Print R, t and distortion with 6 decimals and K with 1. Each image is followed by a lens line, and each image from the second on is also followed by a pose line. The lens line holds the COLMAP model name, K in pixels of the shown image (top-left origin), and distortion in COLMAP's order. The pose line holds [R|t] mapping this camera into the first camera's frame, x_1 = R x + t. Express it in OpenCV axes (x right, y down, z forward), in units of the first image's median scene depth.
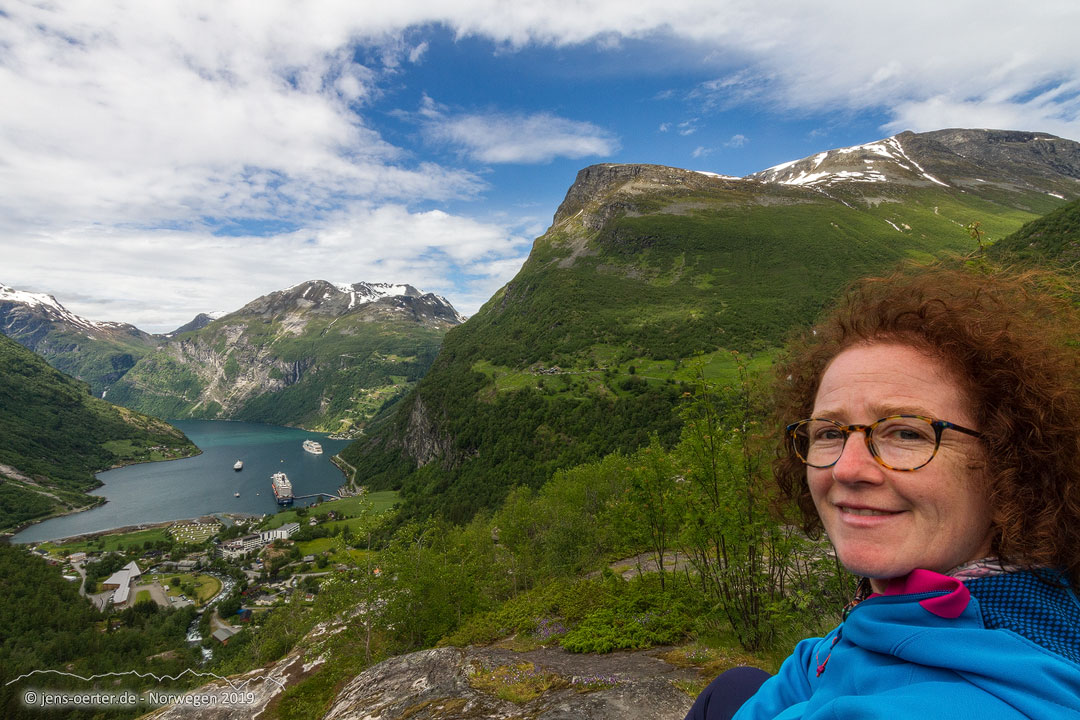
lens RADIAL K [[565.0, 0, 547.2], [0, 565.0, 377.6], [0, 0, 1]] dist [0.007752, -0.000174]
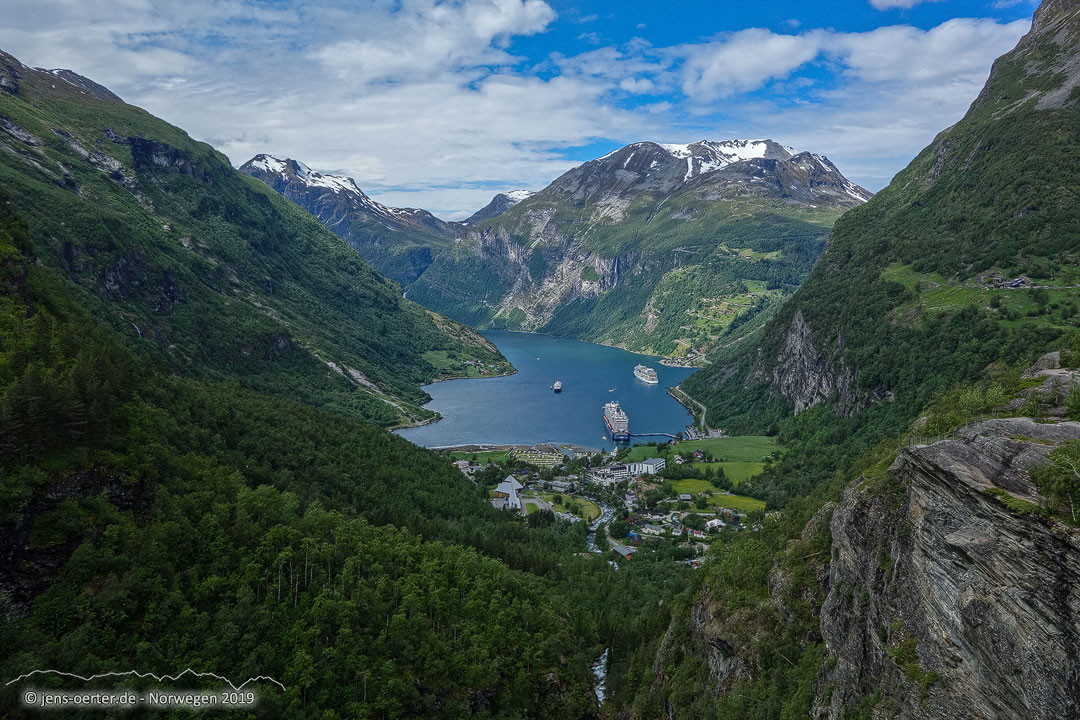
lens RADIAL K [[882.1, 0, 517.1], [0, 882.1, 359.6], [0, 0, 1]] dist [-0.000032, -0.000101]
pose [[0.878809, 0.060056, -0.473380, -0.008966], [-0.016260, 0.995241, 0.096078, -0.011032], [0.476897, -0.076737, 0.875603, -0.174099]]
